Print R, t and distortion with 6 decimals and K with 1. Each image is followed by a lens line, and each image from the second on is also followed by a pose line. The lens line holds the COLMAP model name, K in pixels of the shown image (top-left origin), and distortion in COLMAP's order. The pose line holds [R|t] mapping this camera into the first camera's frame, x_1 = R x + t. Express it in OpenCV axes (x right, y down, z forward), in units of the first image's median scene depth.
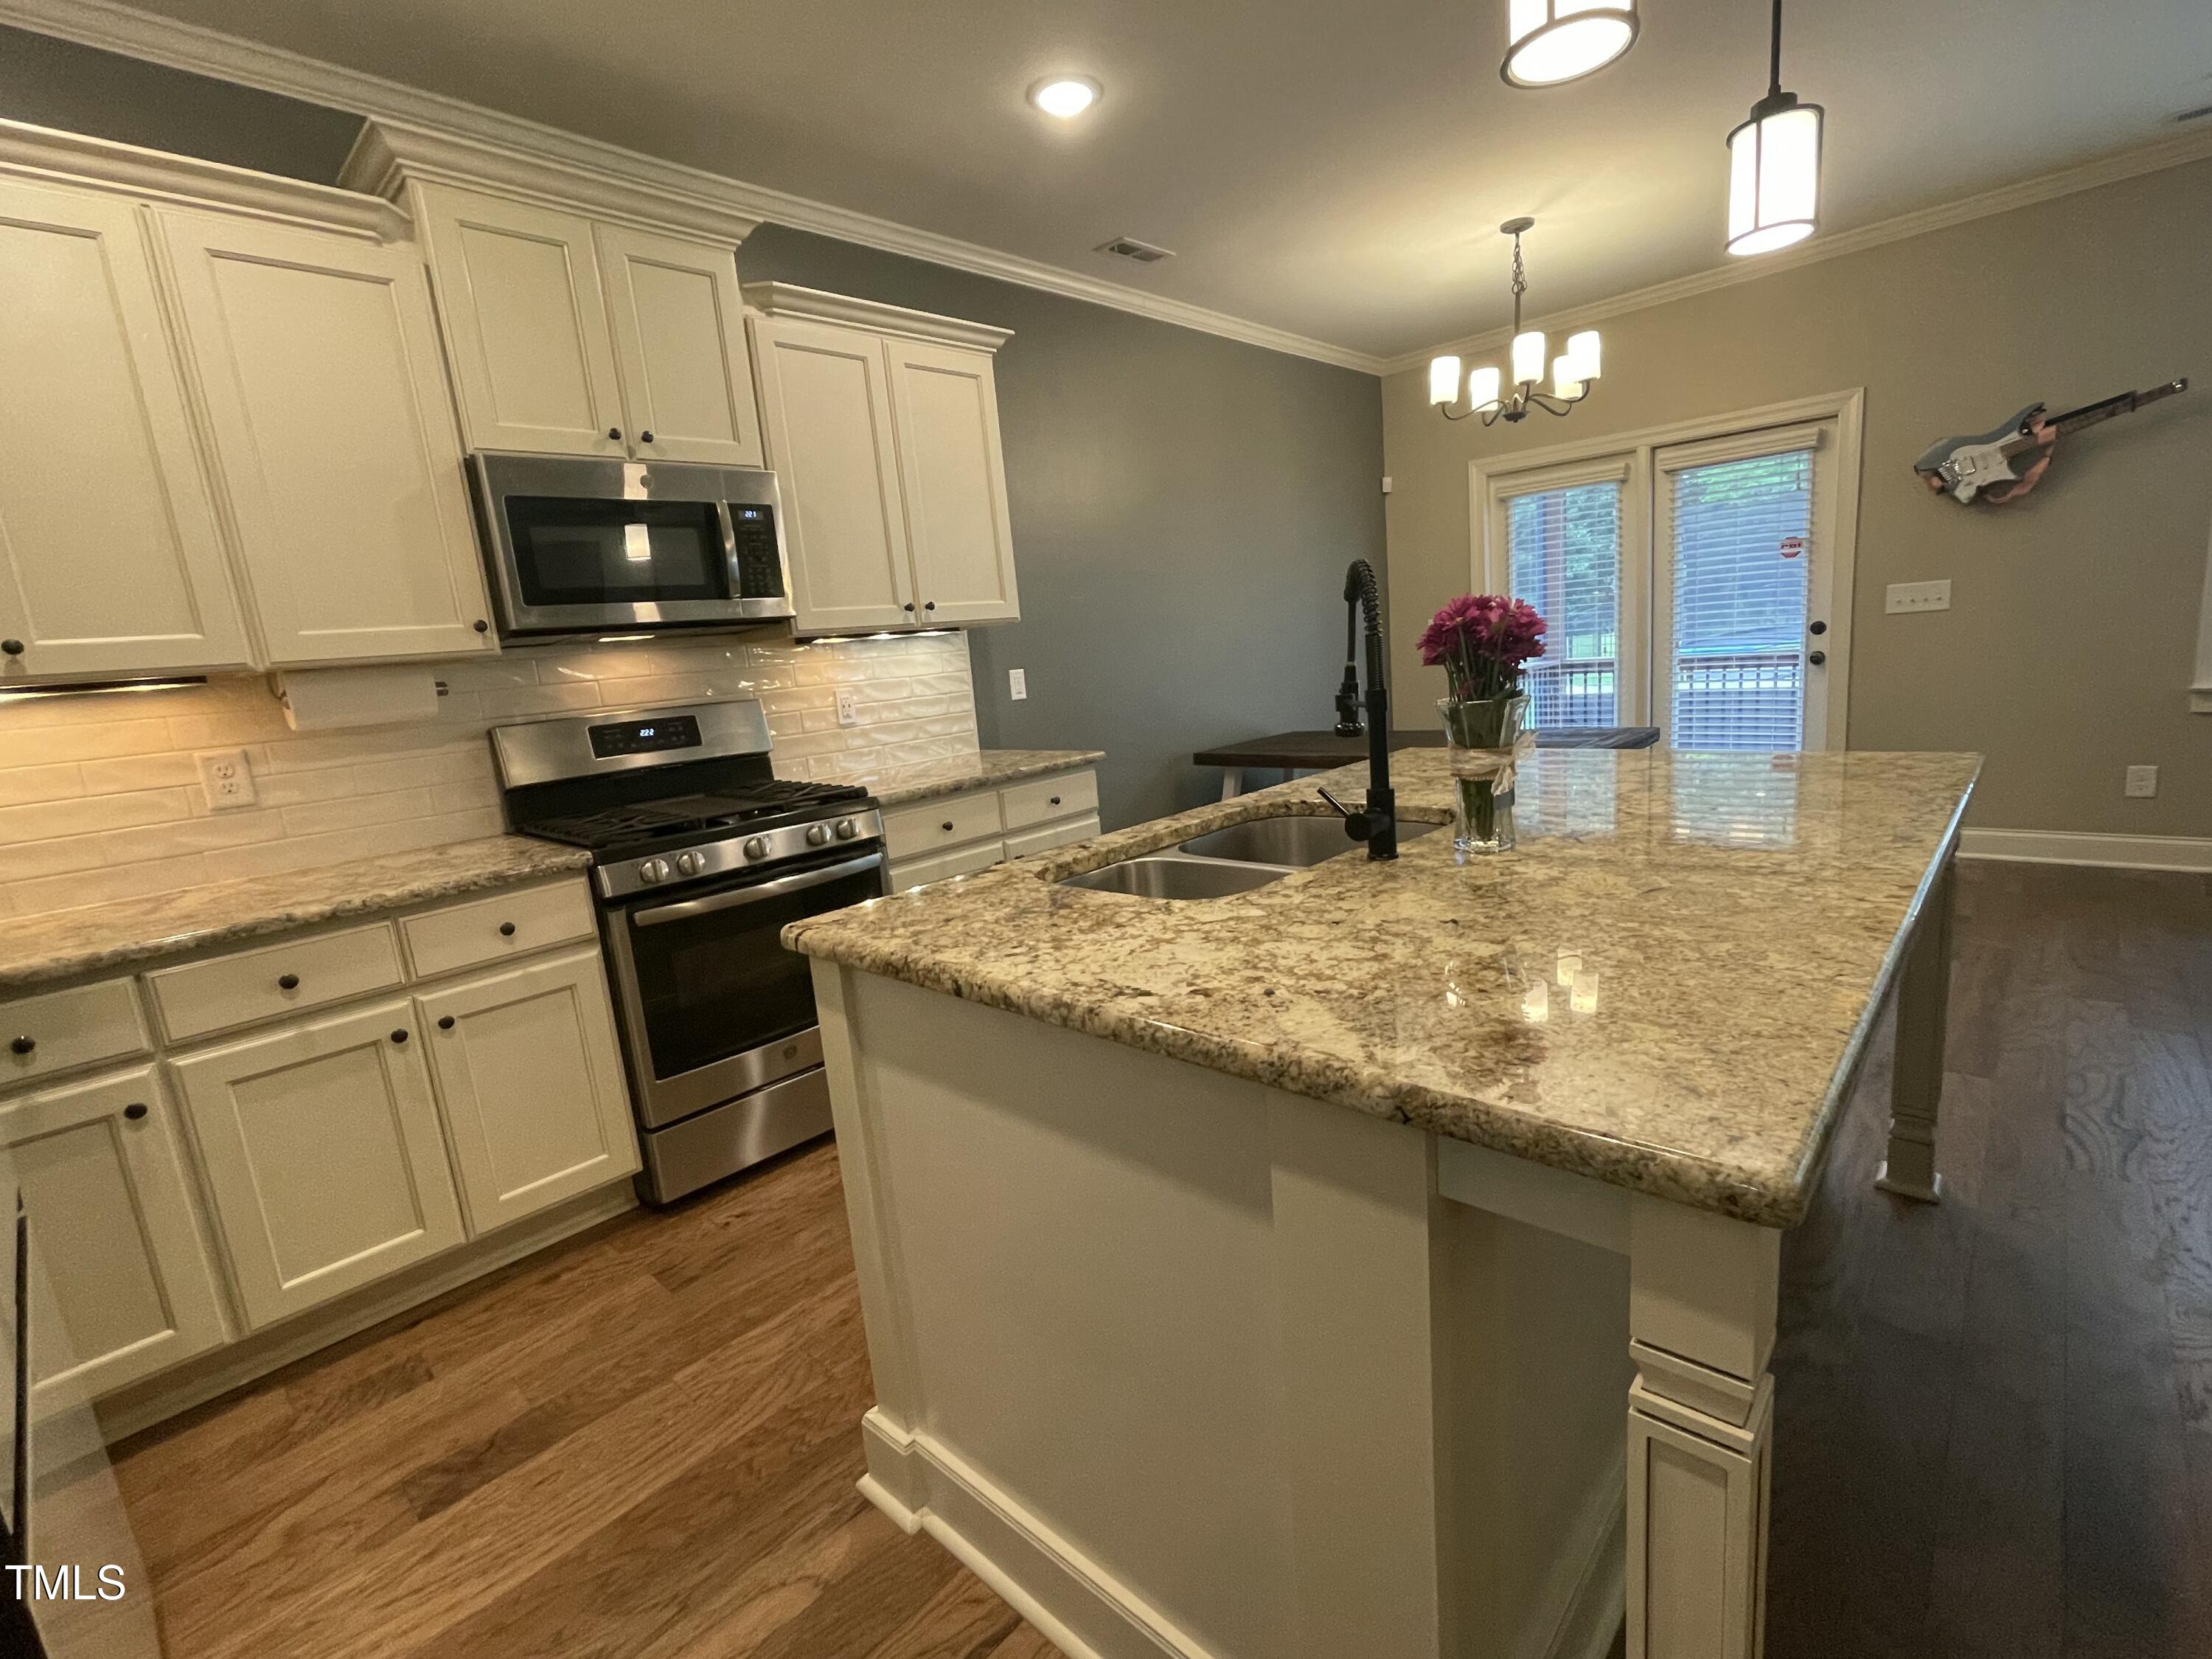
lens RADIAL K [[1000.5, 0, 1114.1], [0, 1000.5, 832.7], [0, 0, 1]] dist [-0.008572, 0.004743]
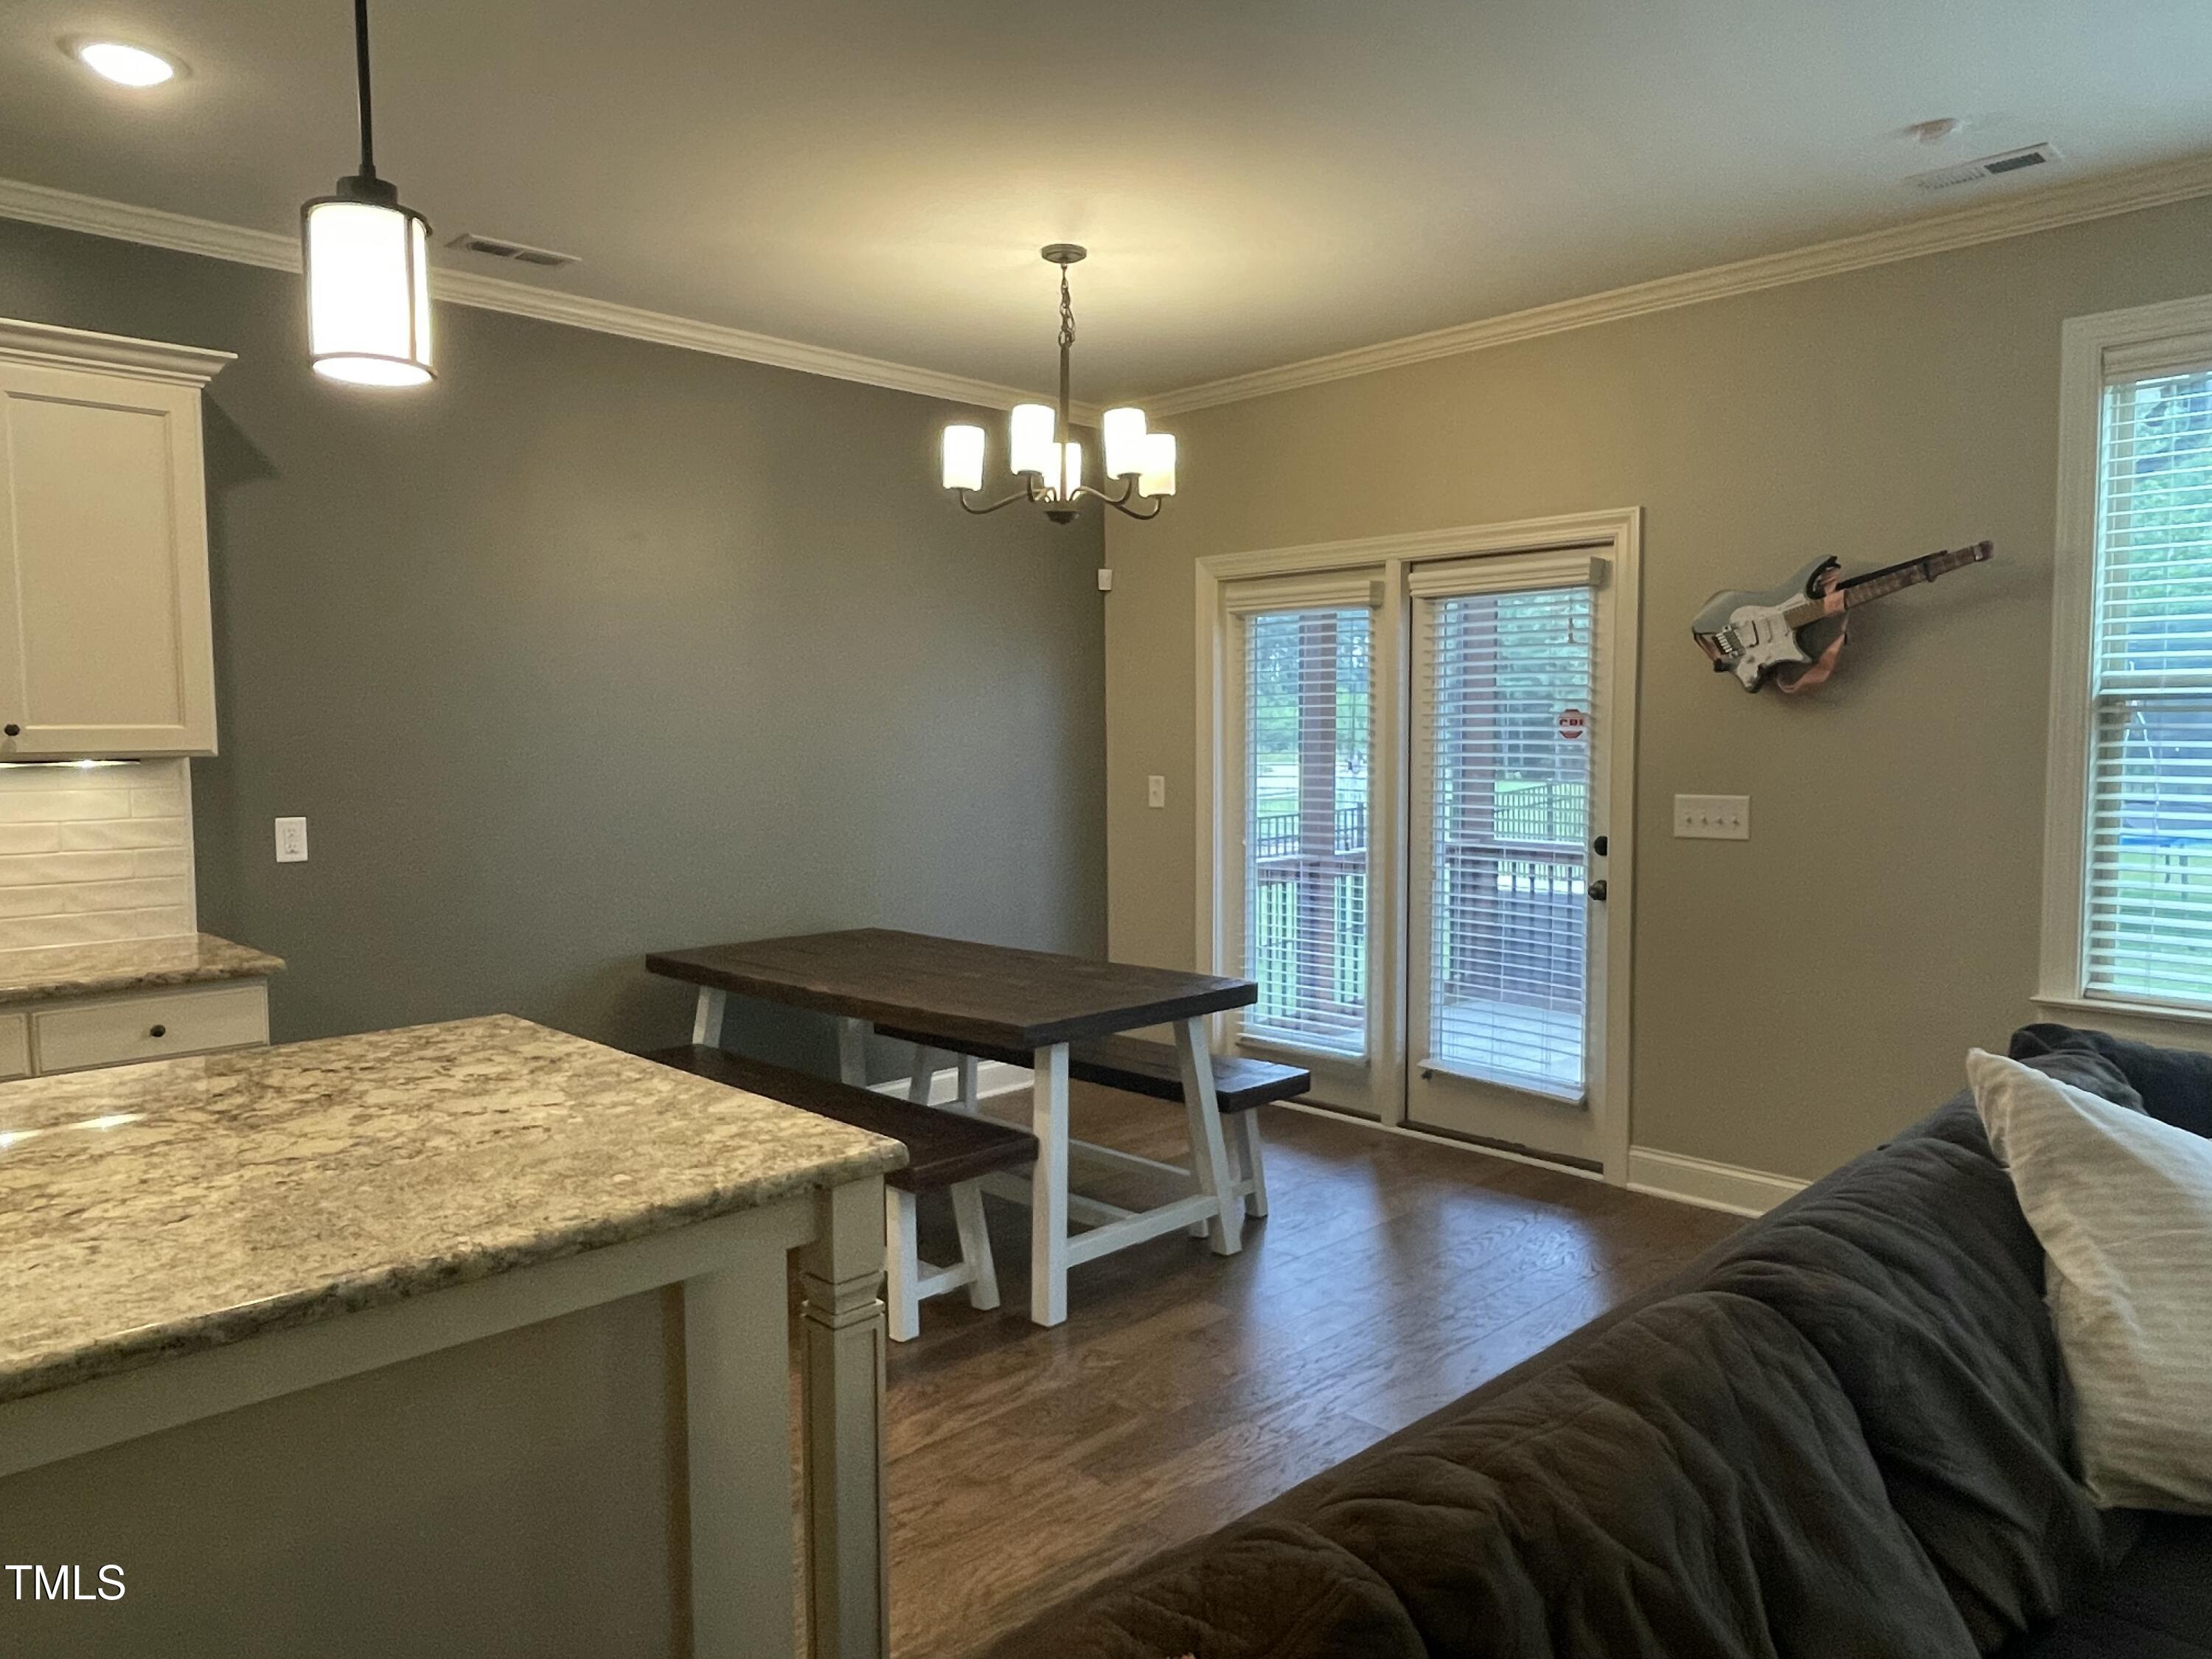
lens RADIAL K [[1461.7, 0, 1119.8], [0, 1461.7, 823.5], [0, 0, 1]] dist [0.000301, -0.009545]
pose [[0.995874, 0.083958, -0.034444, 0.691908], [-0.087570, 0.988657, -0.122018, -0.121993], [0.023809, 0.124531, 0.991930, 0.039731]]
